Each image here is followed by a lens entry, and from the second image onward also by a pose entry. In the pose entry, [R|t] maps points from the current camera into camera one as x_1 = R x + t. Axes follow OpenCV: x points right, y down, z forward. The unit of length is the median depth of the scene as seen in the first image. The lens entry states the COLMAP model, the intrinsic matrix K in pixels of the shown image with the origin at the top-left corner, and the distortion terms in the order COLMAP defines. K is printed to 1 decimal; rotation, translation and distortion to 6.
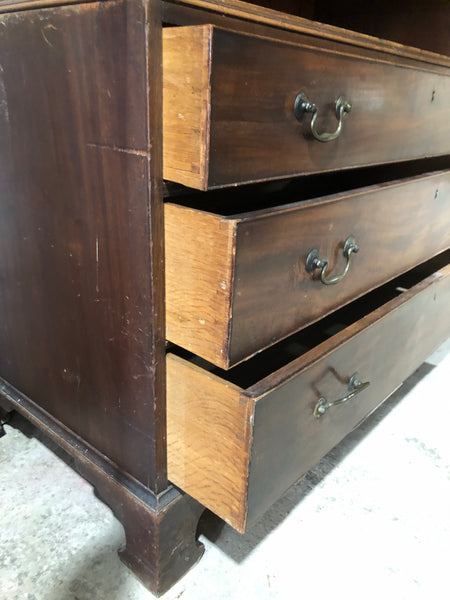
lens RADIAL K [[495.1, 0, 225.0], [0, 495.1, 300.0], [0, 0, 1]] dist [0.048260, -0.046493]
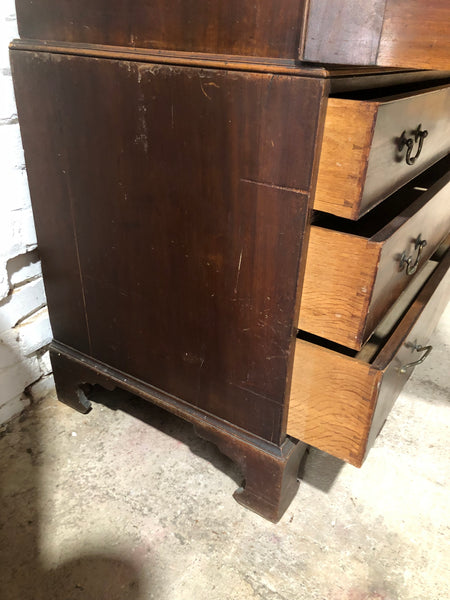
lens RADIAL K [[495.1, 0, 225.0], [0, 495.1, 300.0], [0, 0, 1]] dist [0.048260, -0.046493]
pose [[0.990870, -0.066729, 0.117146, -0.451808], [0.054800, 0.993248, 0.102251, -0.134513], [-0.123178, -0.094898, 0.987837, -0.229704]]
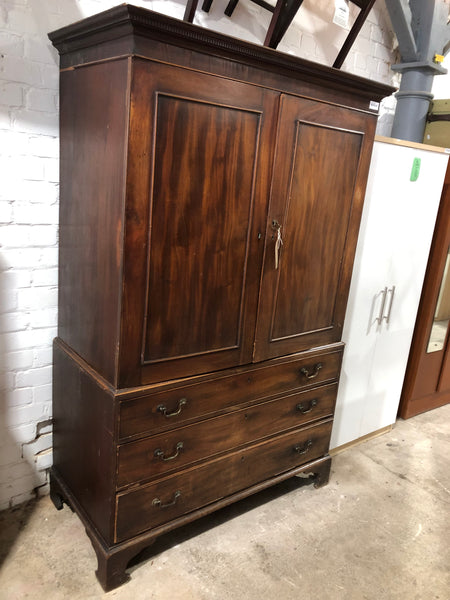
lens RADIAL K [[495.1, 0, 225.0], [0, 495.1, 300.0], [0, 0, 1]] dist [0.048260, -0.046493]
pose [[0.979339, 0.092714, -0.179718, 0.919691], [-0.115557, 0.985892, -0.121096, -0.735479], [0.165955, 0.139361, 0.976236, -1.857271]]
